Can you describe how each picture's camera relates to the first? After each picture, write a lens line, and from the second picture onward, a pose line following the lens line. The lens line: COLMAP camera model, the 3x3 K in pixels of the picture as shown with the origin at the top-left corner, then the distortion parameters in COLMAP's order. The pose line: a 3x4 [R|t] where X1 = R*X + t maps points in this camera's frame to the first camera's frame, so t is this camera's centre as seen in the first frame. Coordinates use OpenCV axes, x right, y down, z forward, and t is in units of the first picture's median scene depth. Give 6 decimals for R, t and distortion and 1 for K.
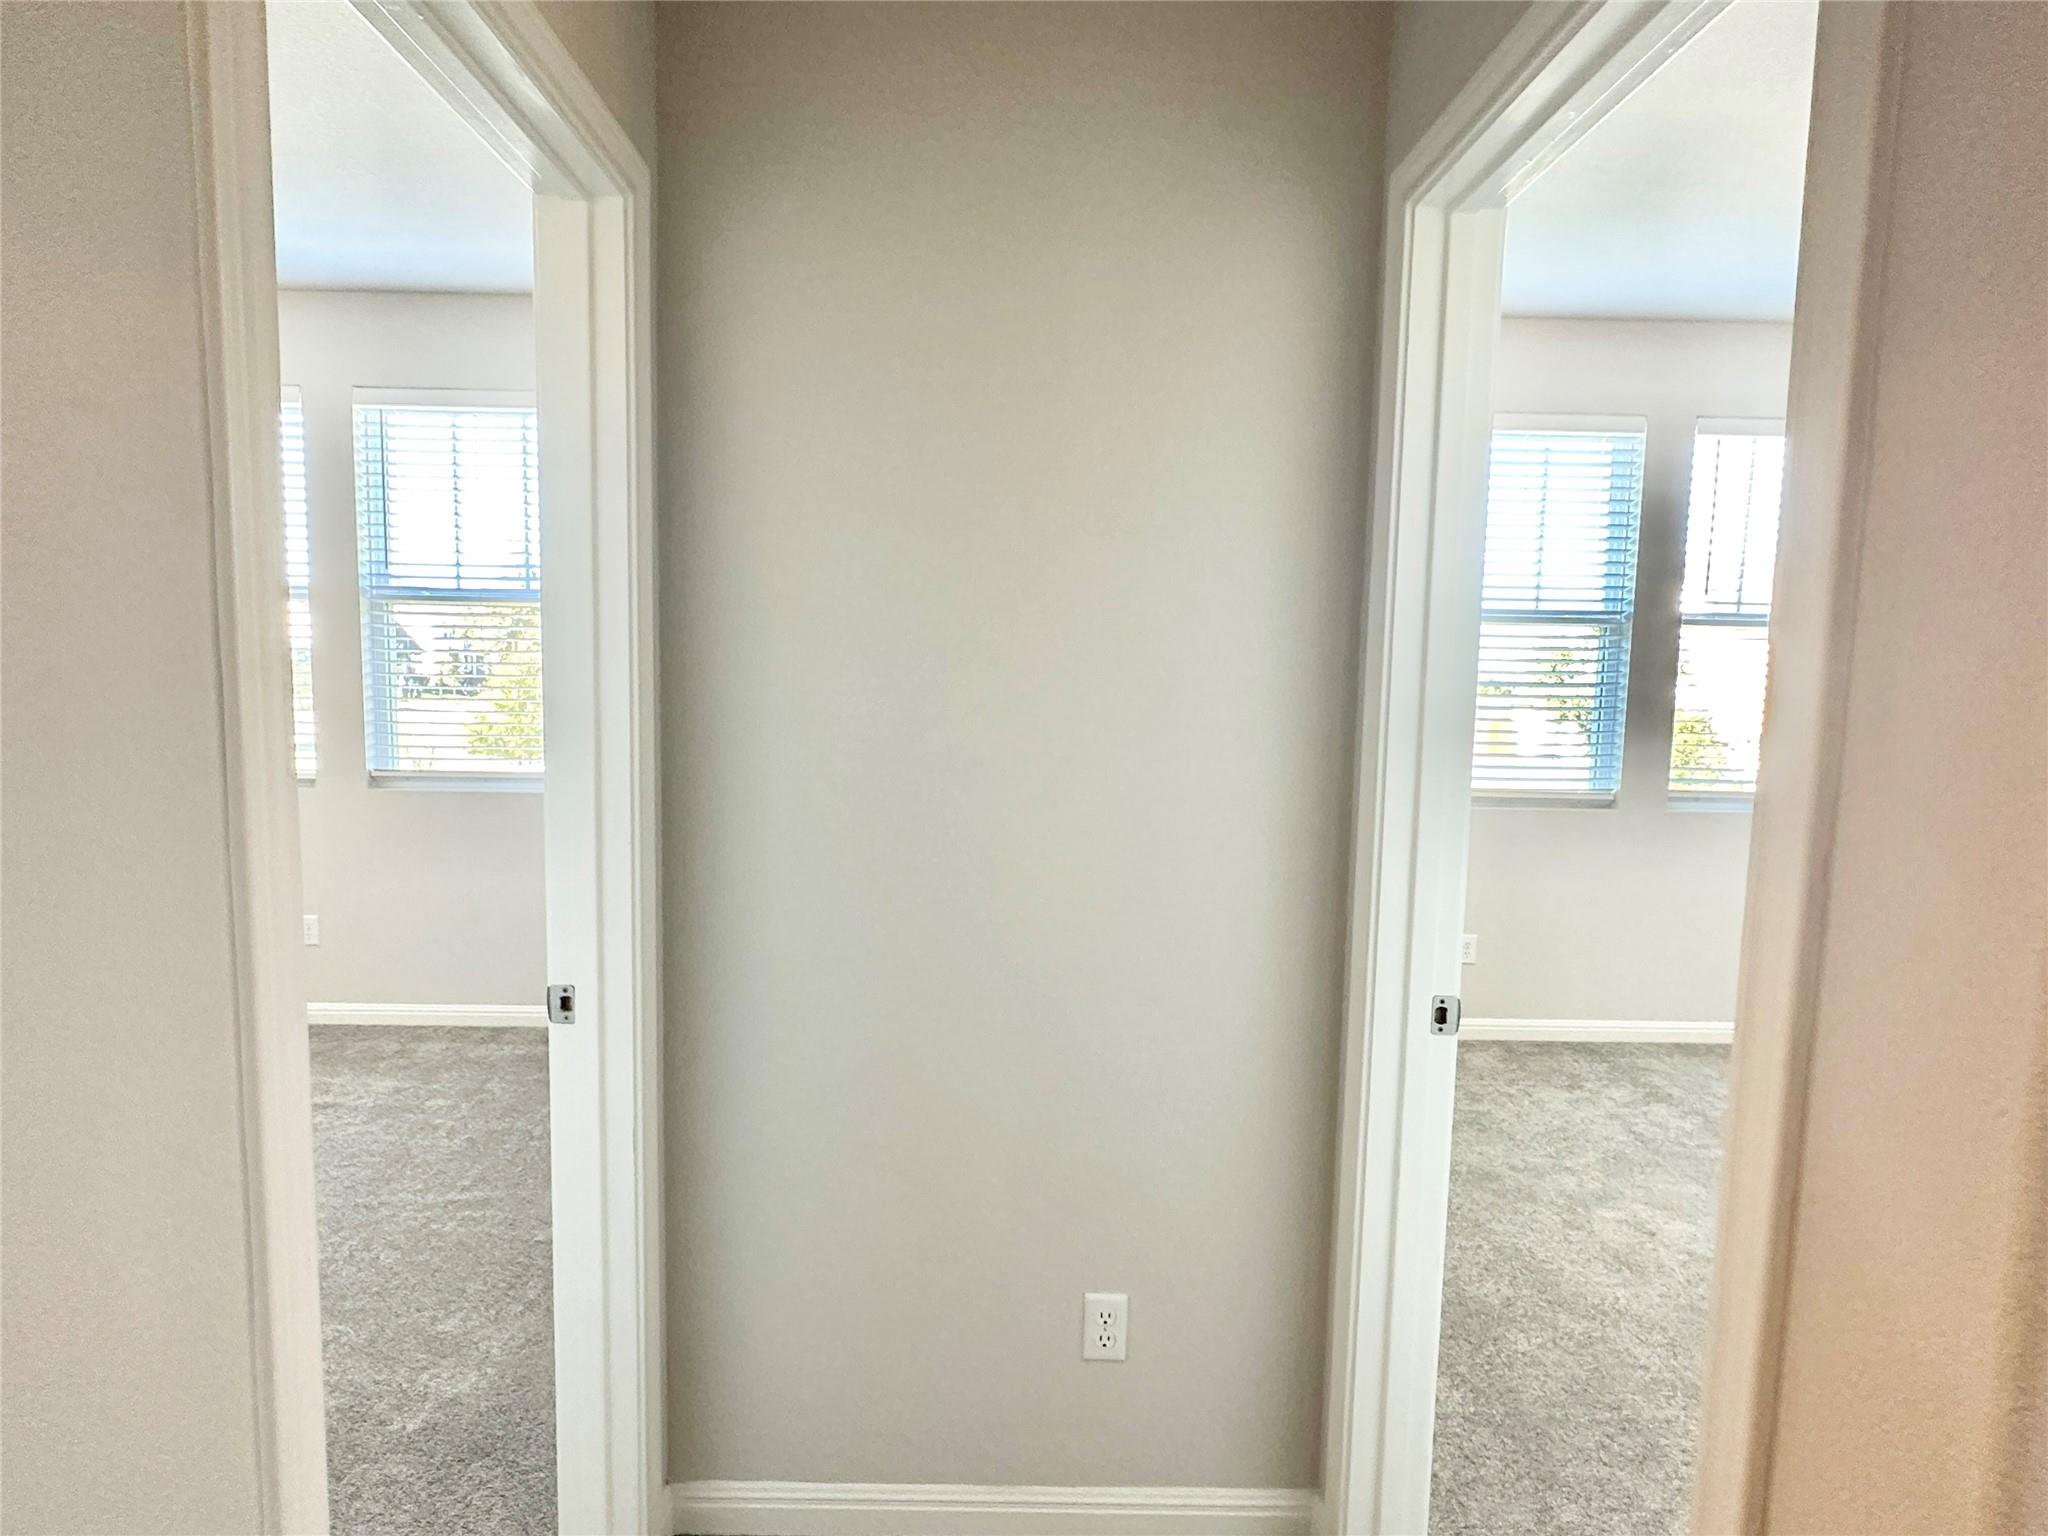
lens RADIAL K [[1127.6, 0, 1012.2], [0, 1127.6, 780.6], [0, 0, 1]] dist [-0.000089, -0.000904]
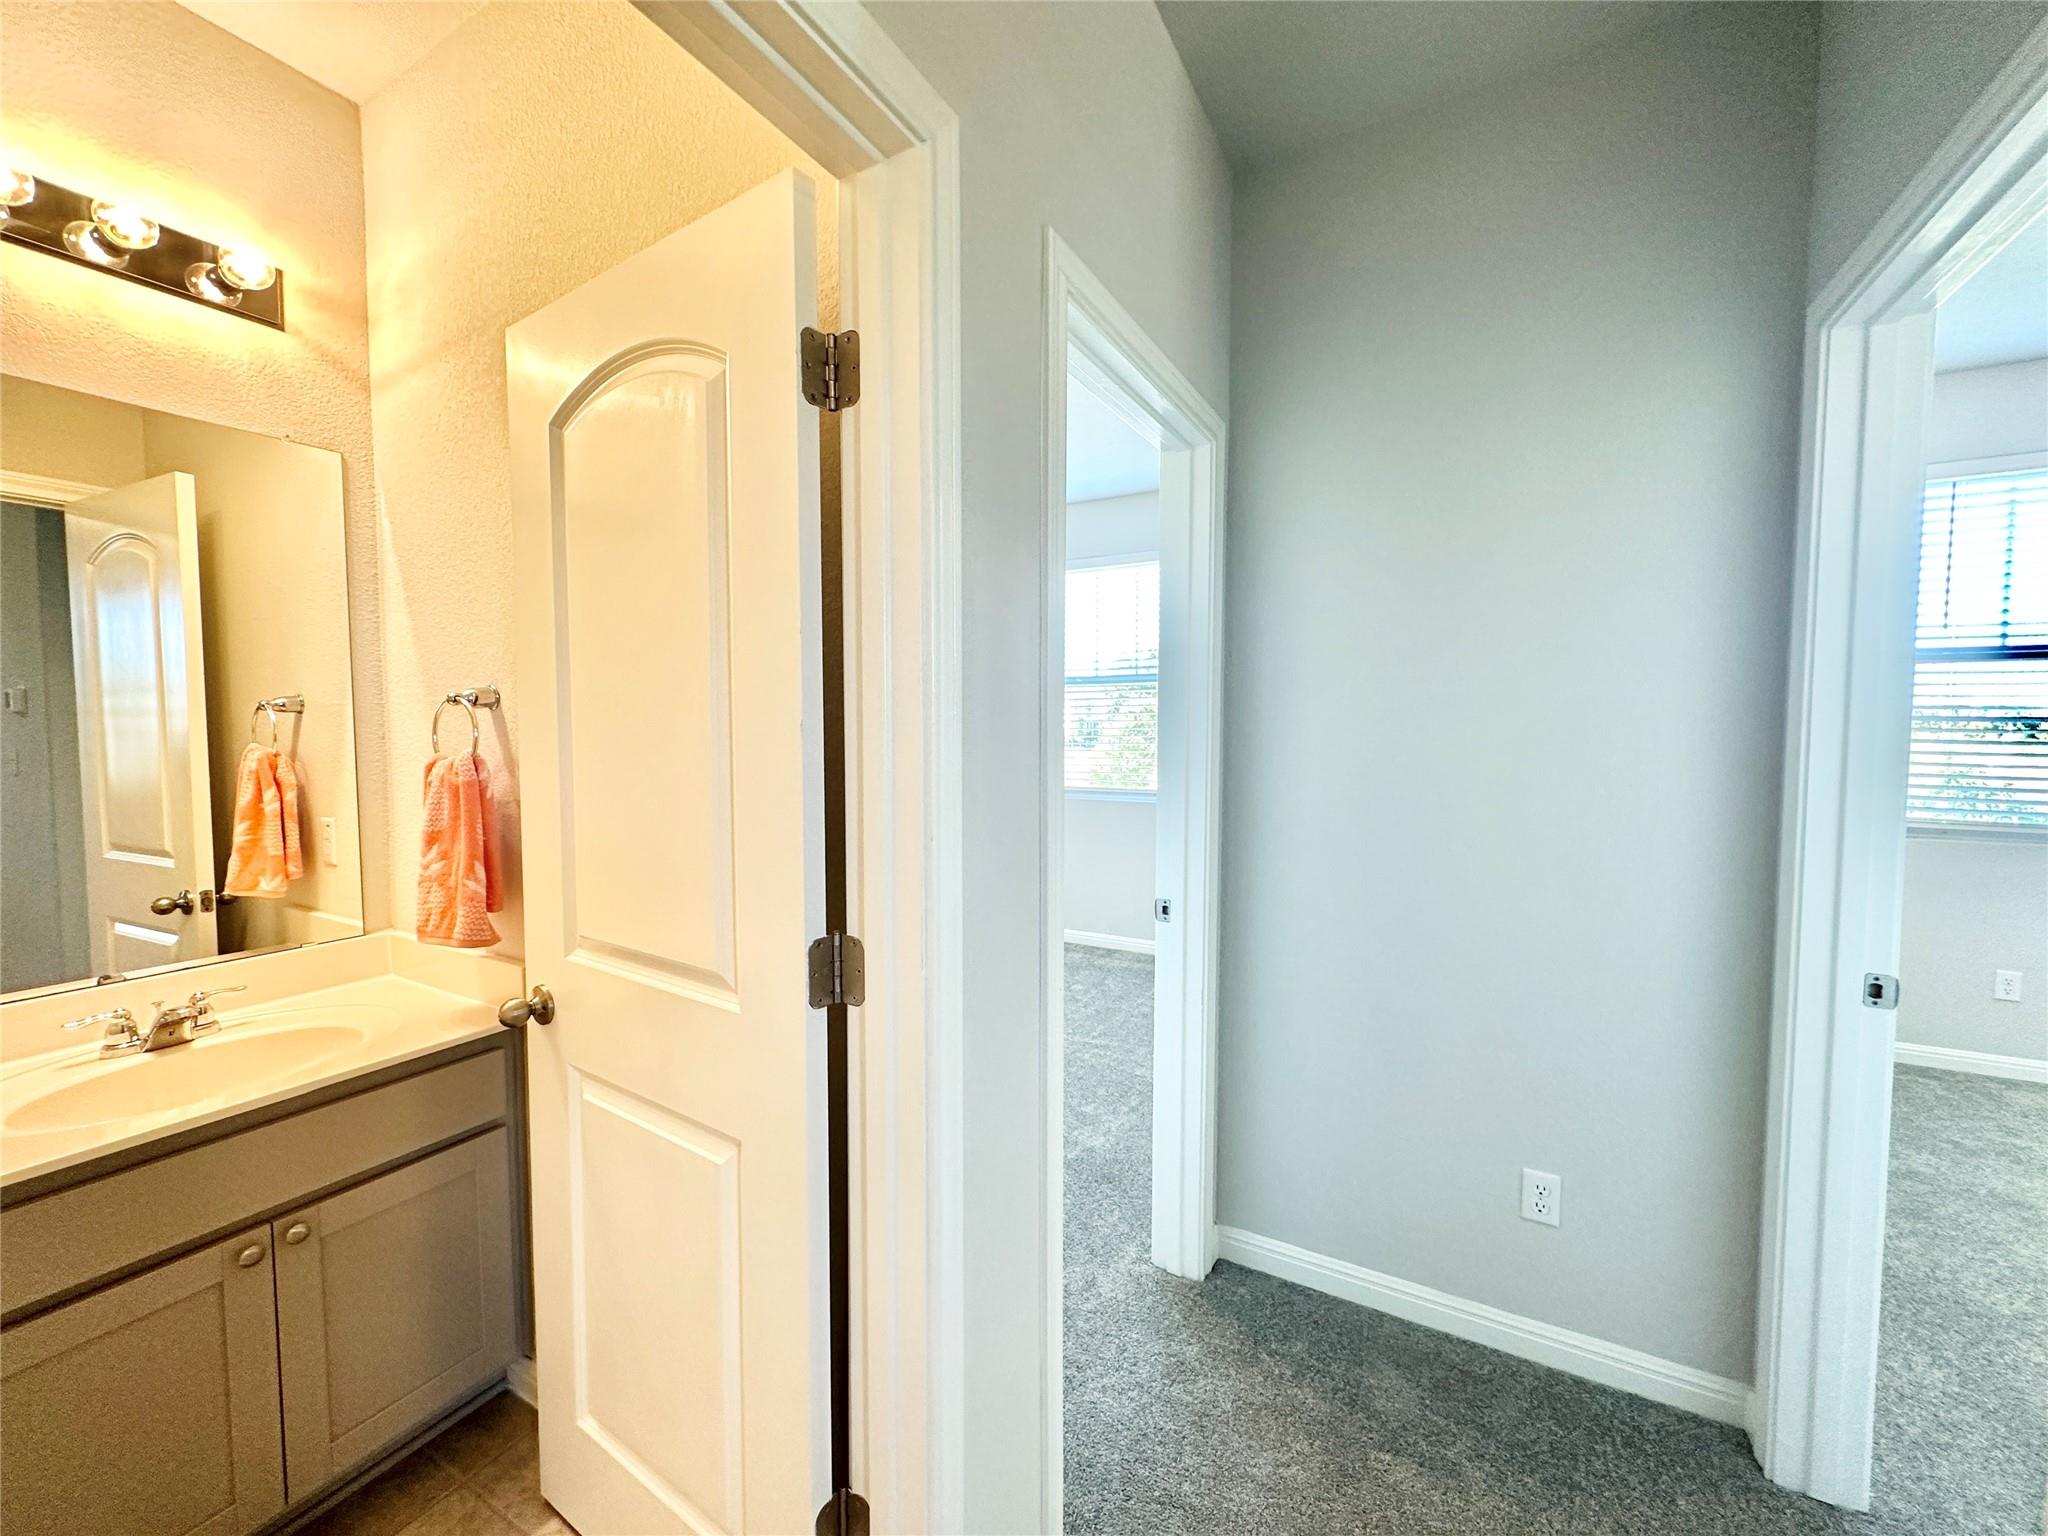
lens RADIAL K [[817.1, 0, 1021.4], [0, 817.1, 766.4], [0, 0, 1]] dist [0.001676, -0.000036]
pose [[0.863043, 0.007169, -0.505079, 0.038151], [-0.033672, 0.998492, -0.043364, 0.038223], [0.504006, 0.054432, 0.861983, -0.178954]]
